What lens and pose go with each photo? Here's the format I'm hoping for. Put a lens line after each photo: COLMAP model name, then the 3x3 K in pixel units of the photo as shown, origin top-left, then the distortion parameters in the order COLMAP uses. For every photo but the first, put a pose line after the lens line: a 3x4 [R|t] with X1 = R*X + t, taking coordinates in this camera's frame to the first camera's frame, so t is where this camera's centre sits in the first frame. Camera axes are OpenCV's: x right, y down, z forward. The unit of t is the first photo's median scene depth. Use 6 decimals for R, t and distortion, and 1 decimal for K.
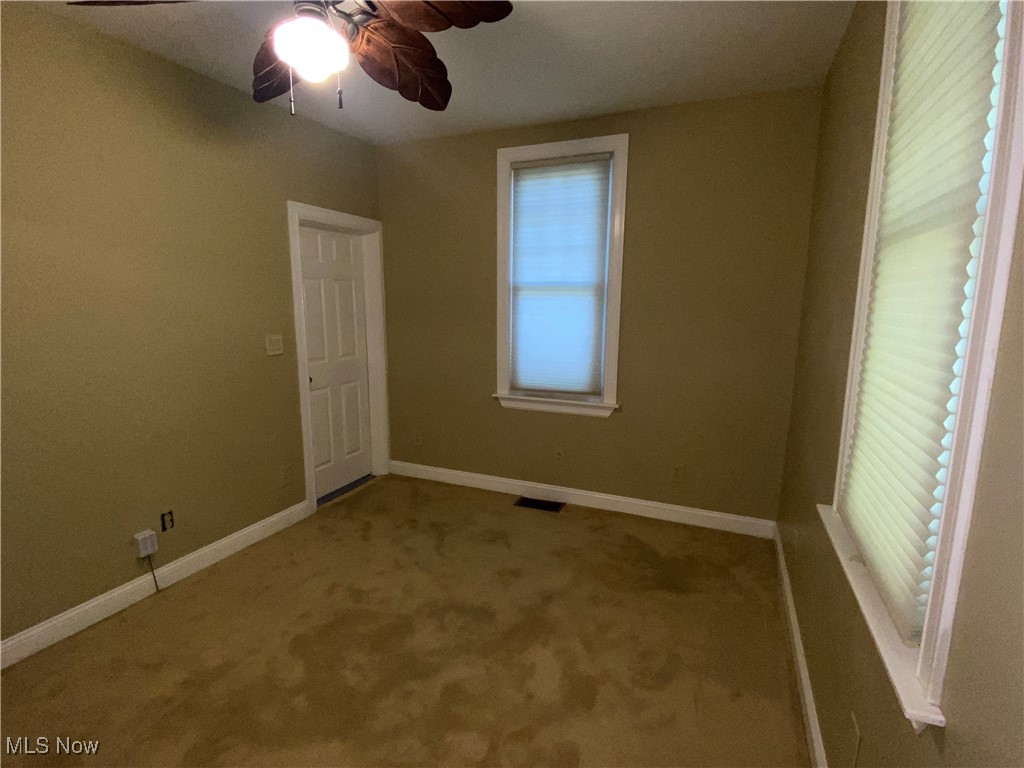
lens RADIAL K [[506.5, 0, 512.0], [0, 506.5, 385.9], [0, 0, 1]] dist [-0.000799, -0.000065]
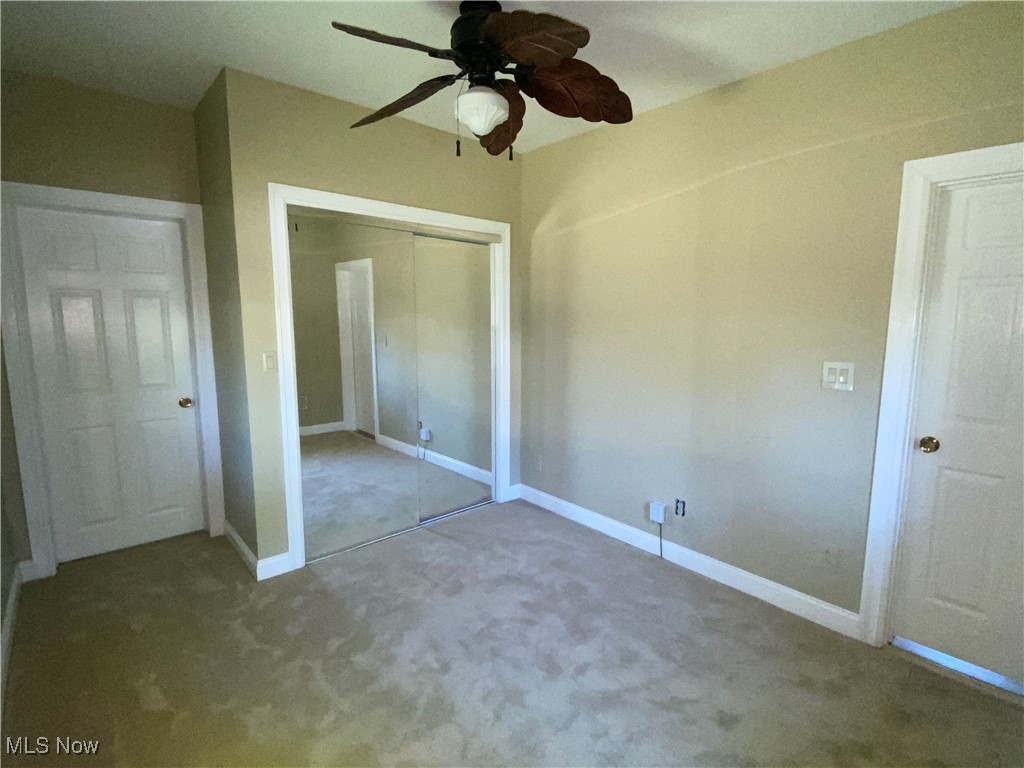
lens RADIAL K [[506.5, 0, 513.4], [0, 506.5, 381.1], [0, 0, 1]] dist [-0.000799, -0.000065]
pose [[-0.429709, 0.115889, -0.895500, 0.383774], [-0.156239, 0.967229, 0.200144, -0.146950], [0.889348, 0.225916, -0.397520, 0.878958]]
